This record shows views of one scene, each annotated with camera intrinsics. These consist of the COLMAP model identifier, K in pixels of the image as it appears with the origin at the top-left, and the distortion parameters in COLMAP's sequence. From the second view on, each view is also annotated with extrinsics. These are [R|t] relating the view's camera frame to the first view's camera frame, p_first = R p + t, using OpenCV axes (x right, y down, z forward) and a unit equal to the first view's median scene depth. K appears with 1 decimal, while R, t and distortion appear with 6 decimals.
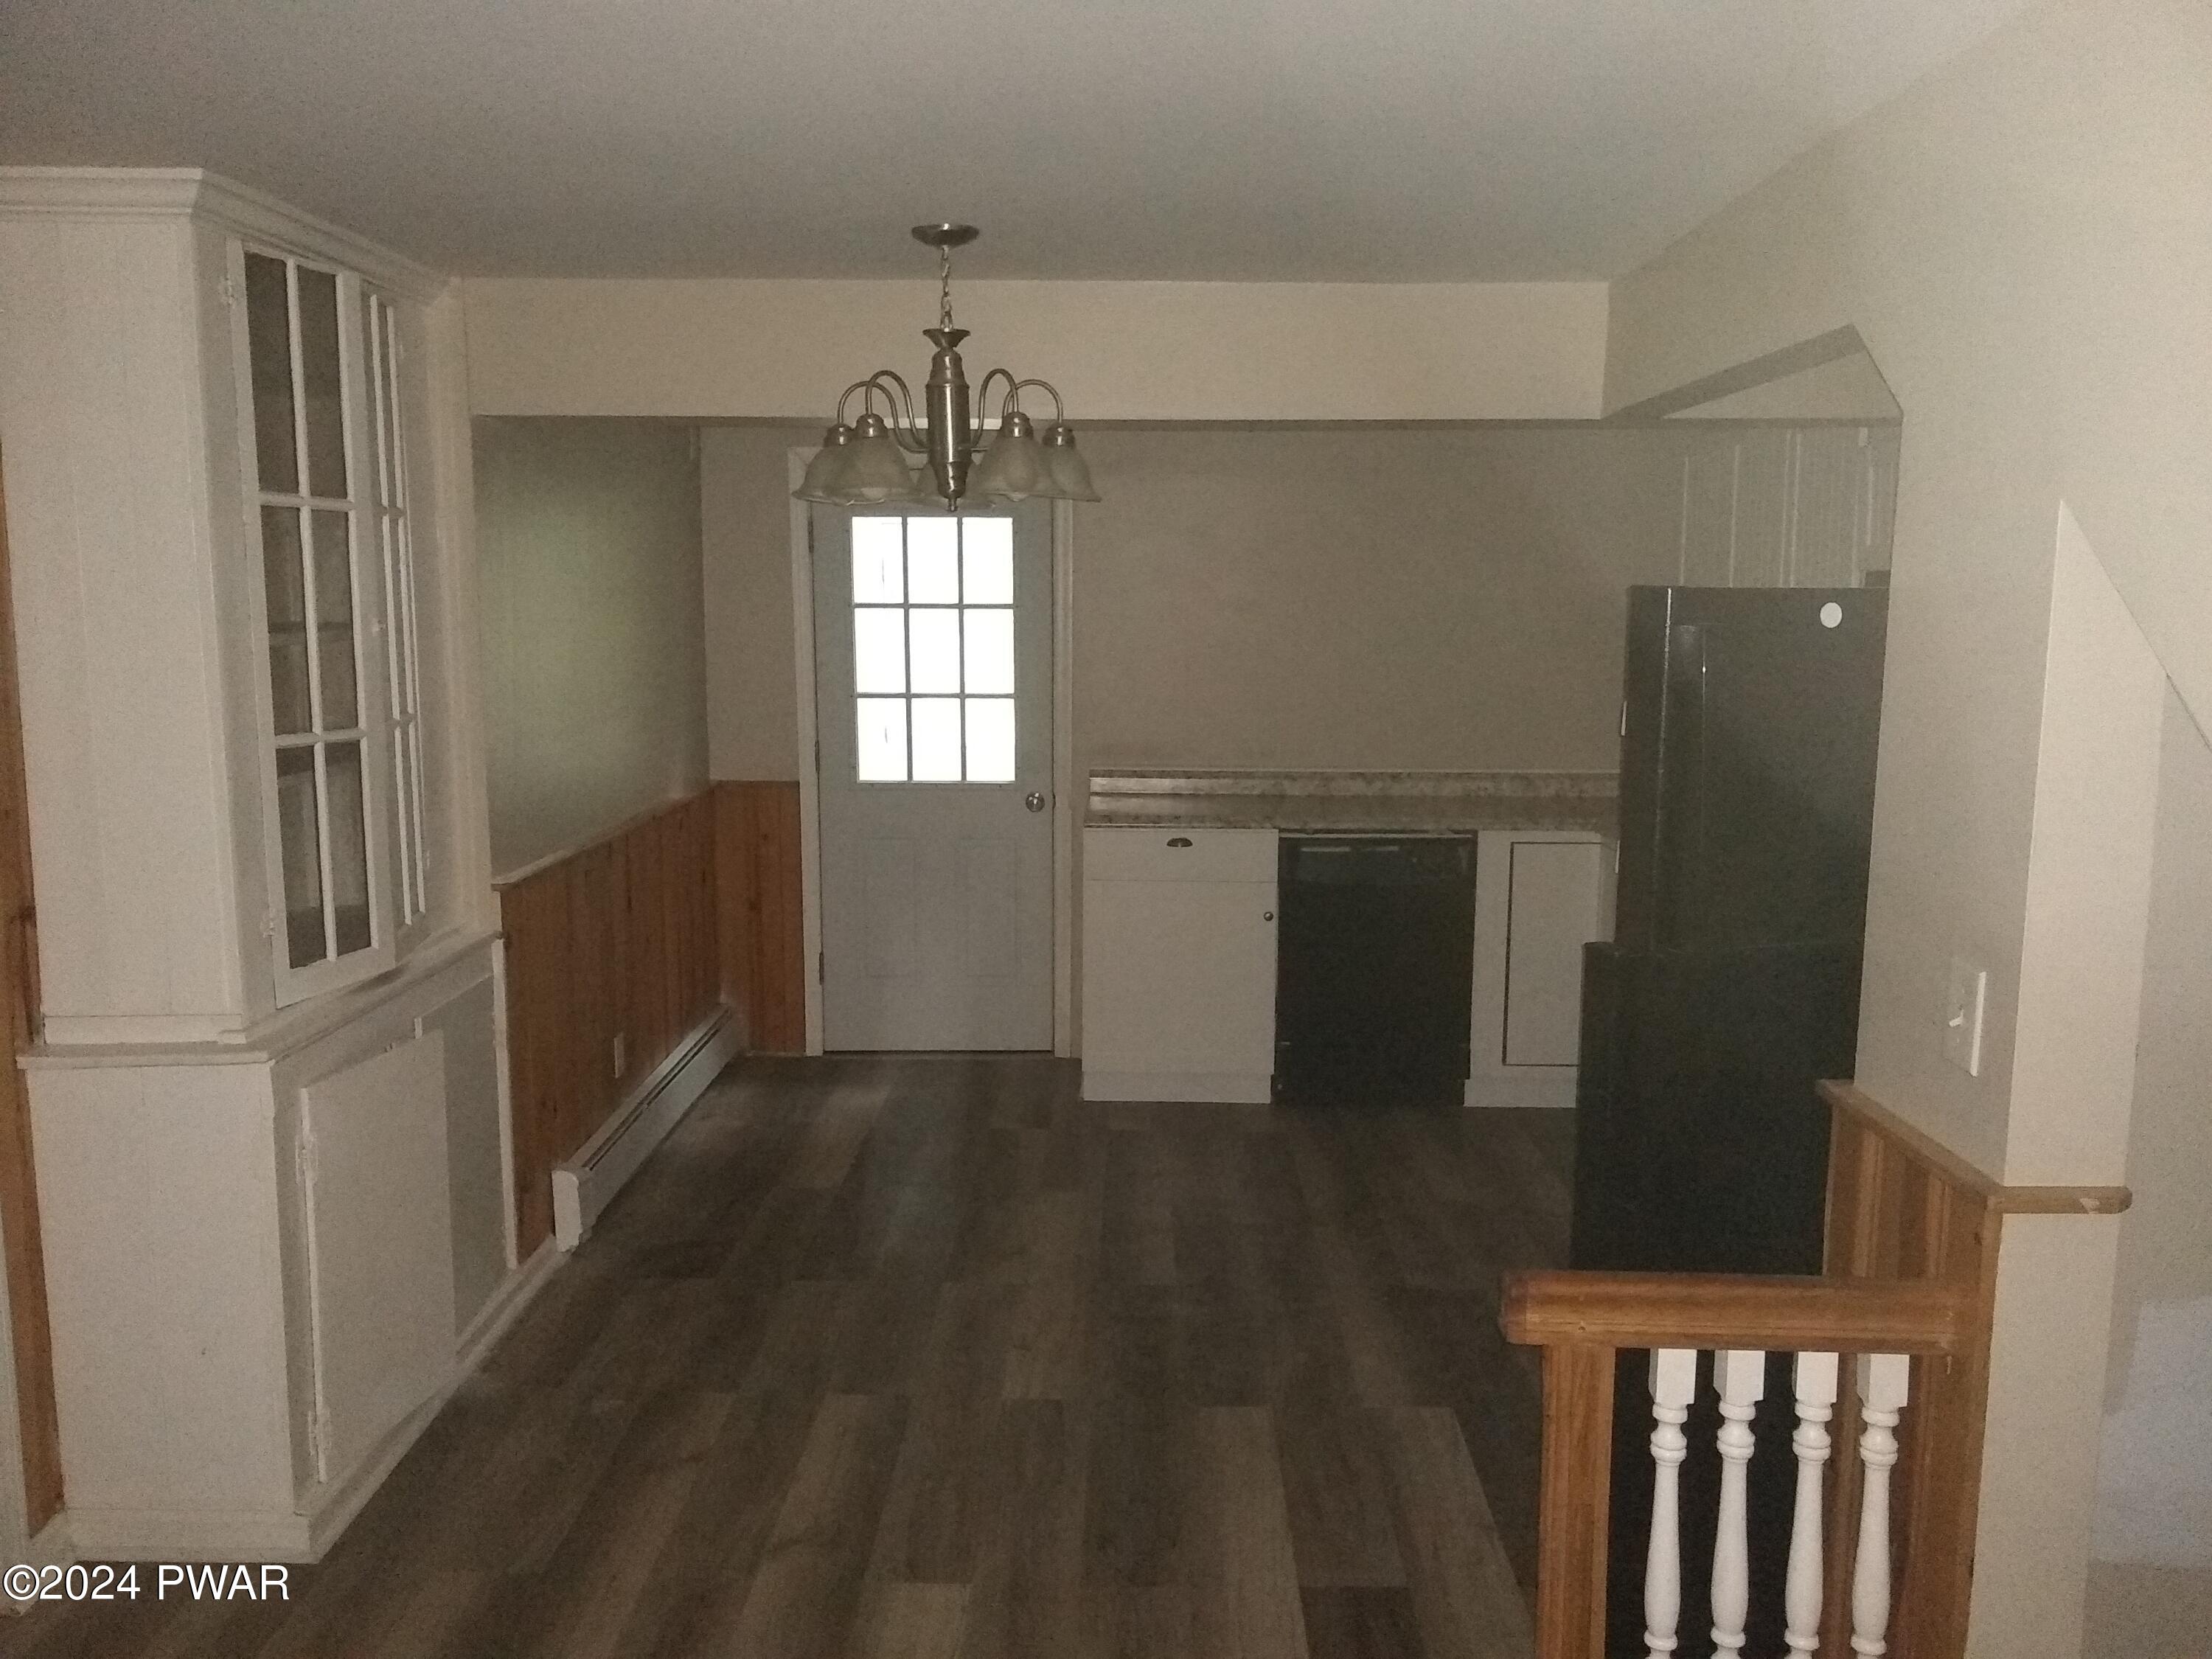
lens RADIAL K [[1741.9, 0, 1106.0], [0, 1741.9, 829.5], [0, 0, 1]] dist [-0.001704, -0.000646]
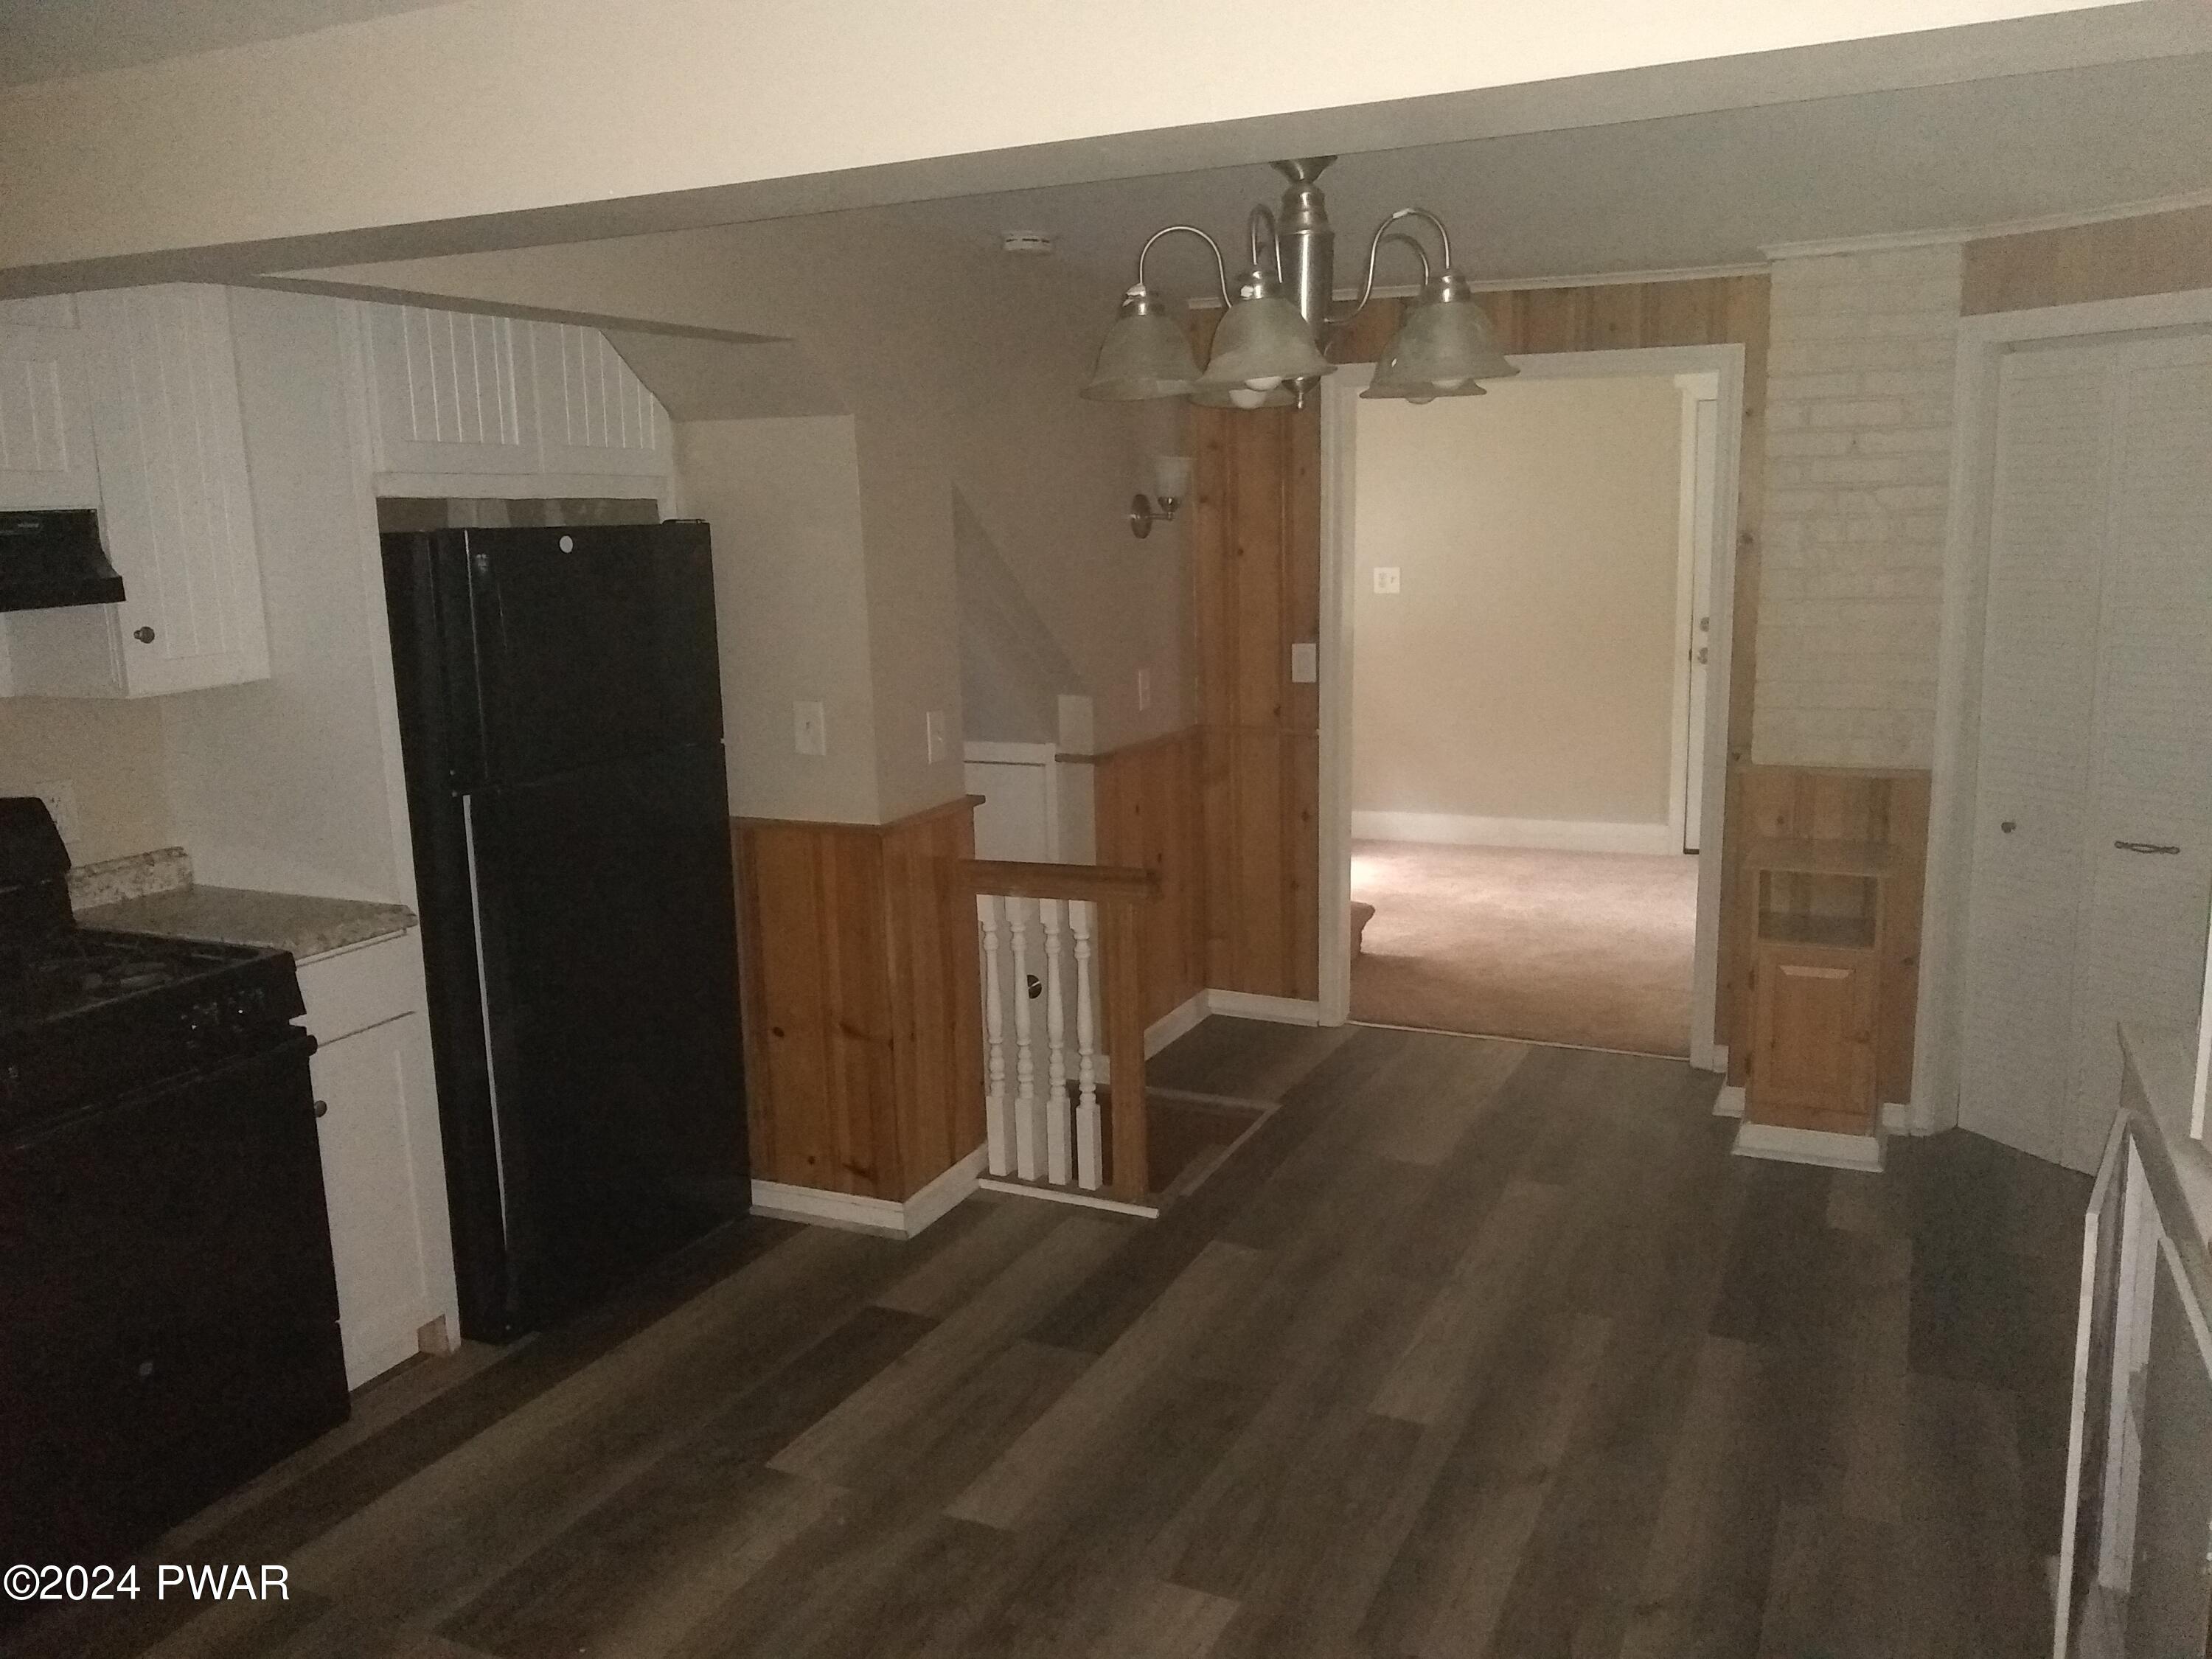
lens RADIAL K [[1741.9, 0, 1106.0], [0, 1741.9, 829.5], [0, 0, 1]] dist [-0.001704, -0.000646]
pose [[-0.912913, -0.057947, 0.404020, -0.325149], [0.073853, 0.950079, 0.303142, -0.247860], [-0.401418, 0.306580, -0.863060, 1.755439]]
